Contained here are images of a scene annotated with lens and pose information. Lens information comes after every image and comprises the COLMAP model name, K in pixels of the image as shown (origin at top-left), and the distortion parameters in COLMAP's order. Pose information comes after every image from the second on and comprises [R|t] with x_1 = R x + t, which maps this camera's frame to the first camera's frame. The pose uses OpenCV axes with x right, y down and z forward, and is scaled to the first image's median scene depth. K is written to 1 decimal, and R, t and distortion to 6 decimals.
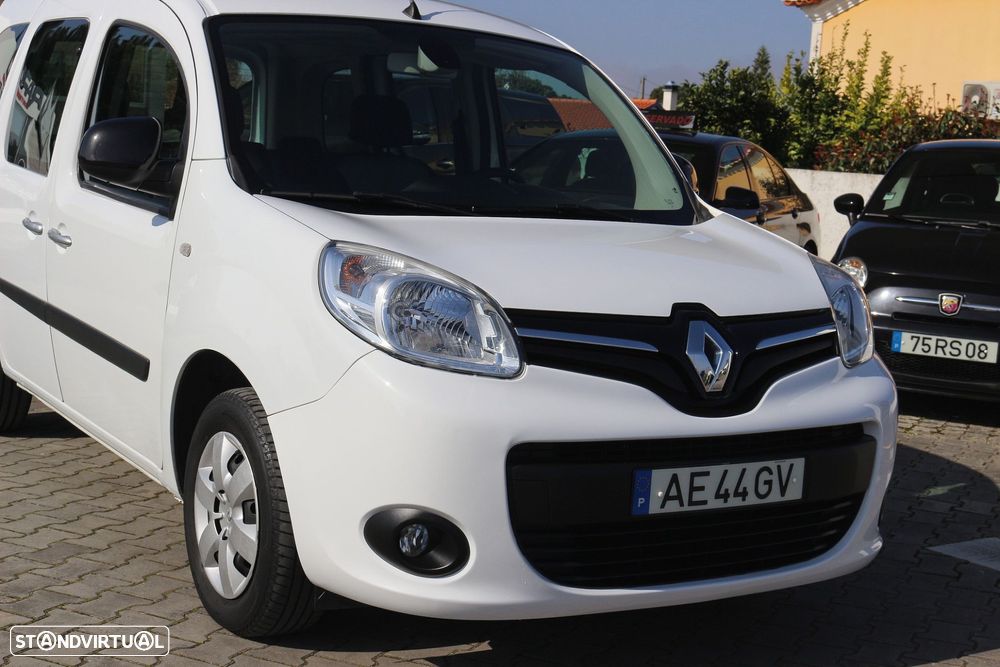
lens RADIAL K [[1492.5, 0, 502.5], [0, 1492.5, 348.6], [0, 0, 1]] dist [0.015891, 0.145106]
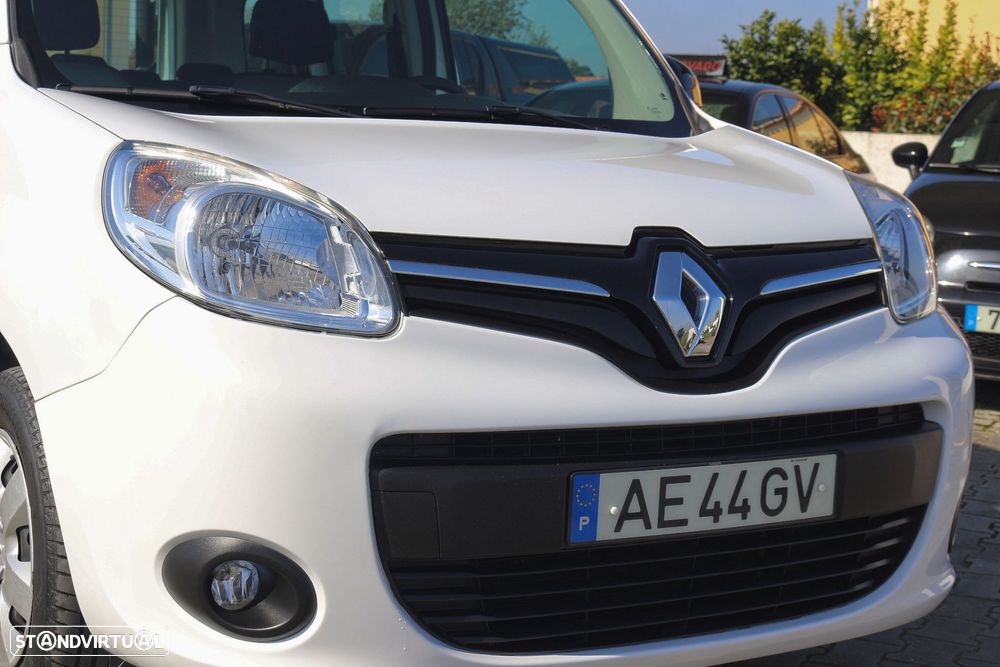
lens RADIAL K [[1616.7, 0, 500.0], [0, 1616.7, 333.5], [0, 0, 1]] dist [0.019246, -0.138279]
pose [[0.999550, -0.014881, -0.026032, 0.070459], [0.014491, 0.999781, -0.015115, 0.027441], [0.026251, 0.014731, 0.999547, 0.265232]]
